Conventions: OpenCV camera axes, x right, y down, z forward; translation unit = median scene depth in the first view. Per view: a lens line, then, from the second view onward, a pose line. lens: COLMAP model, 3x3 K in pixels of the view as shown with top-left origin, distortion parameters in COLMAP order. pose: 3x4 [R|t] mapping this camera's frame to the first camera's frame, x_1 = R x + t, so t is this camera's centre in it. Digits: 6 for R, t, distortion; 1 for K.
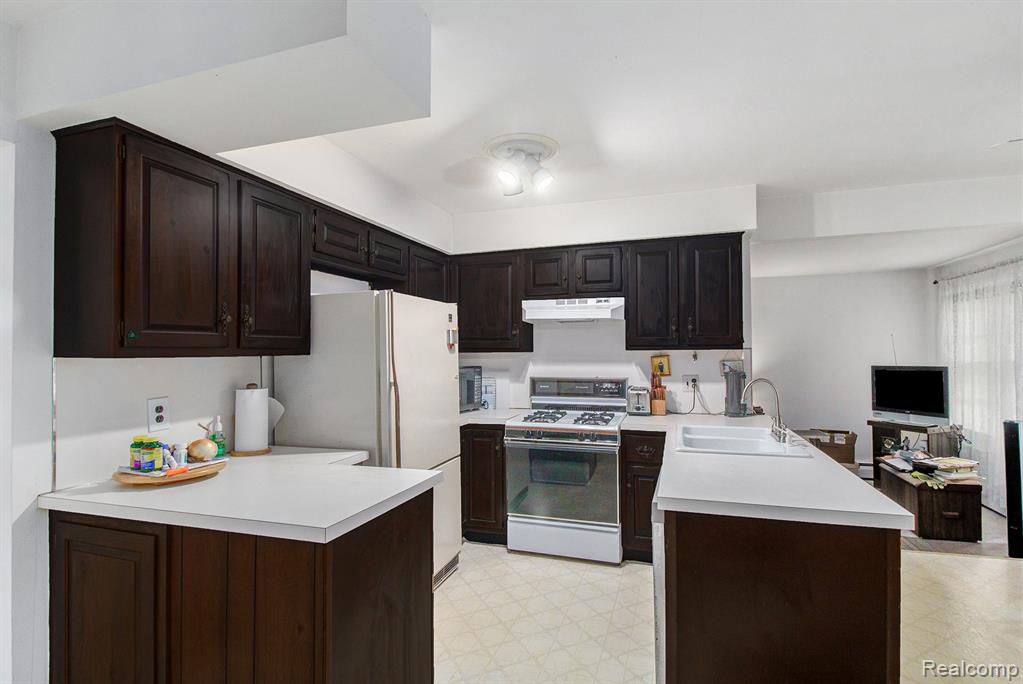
lens RADIAL K [[500.8, 0, 516.7], [0, 500.8, 343.5], [0, 0, 1]] dist [-0.005333, -0.000612]
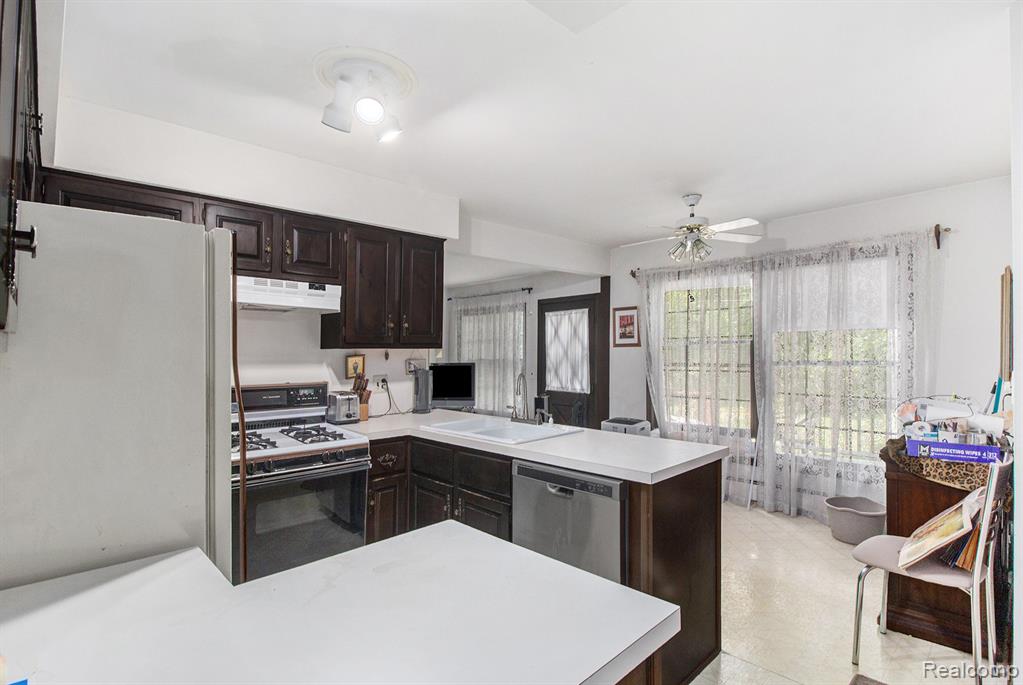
lens RADIAL K [[500.8, 0, 514.3], [0, 500.8, 347.8], [0, 0, 1]] dist [-0.005333, -0.000612]
pose [[0.465493, 0.008809, 0.885008, -0.382416], [-0.014805, 0.999888, -0.002165, 0.009124], [-0.884928, -0.012095, 0.465571, 0.331578]]
